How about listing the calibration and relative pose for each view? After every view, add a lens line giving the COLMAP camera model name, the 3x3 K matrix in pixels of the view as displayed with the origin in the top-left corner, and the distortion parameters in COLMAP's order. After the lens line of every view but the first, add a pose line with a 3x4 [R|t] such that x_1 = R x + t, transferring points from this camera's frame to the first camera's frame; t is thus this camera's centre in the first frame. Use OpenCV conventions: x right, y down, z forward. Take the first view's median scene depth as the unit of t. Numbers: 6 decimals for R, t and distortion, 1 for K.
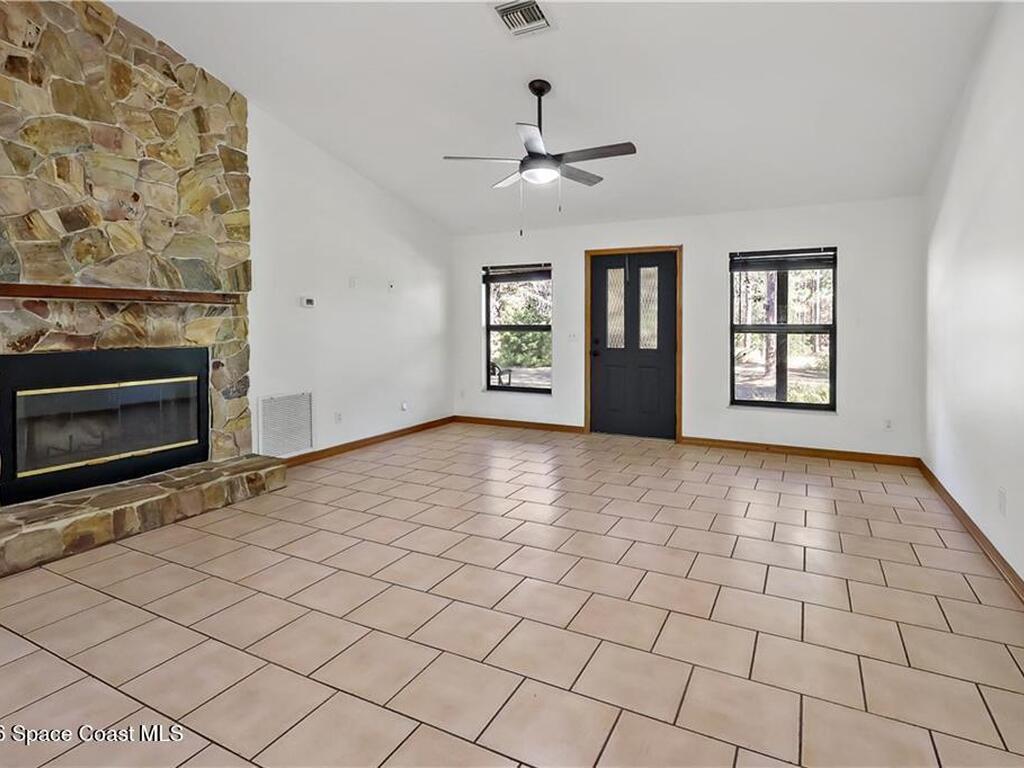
lens RADIAL K [[545.0, 0, 514.7], [0, 545.0, 325.0], [0, 0, 1]] dist [0.000353, 0.002251]
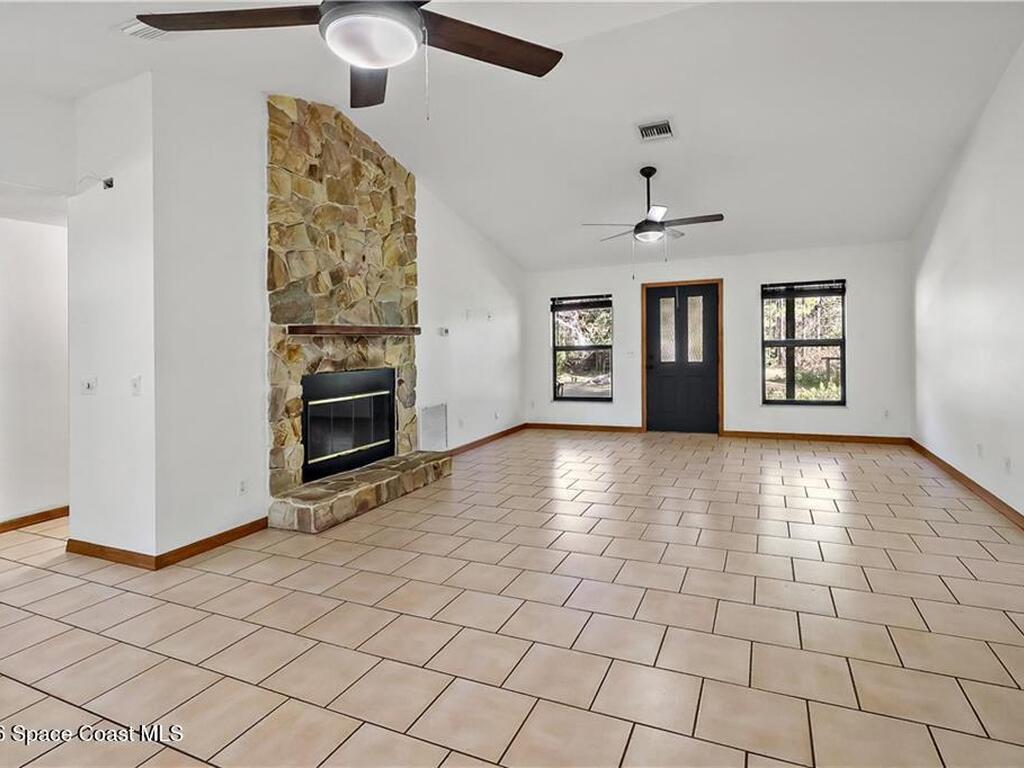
lens RADIAL K [[543.1, 0, 512.8], [0, 543.1, 349.3], [0, 0, 1]] dist [0.001849, 0.000755]
pose [[0.998021, -0.026458, 0.057037, -0.351411], [0.026119, 0.999637, 0.006675, -0.006357], [-0.057193, -0.005172, 0.998350, -0.316351]]
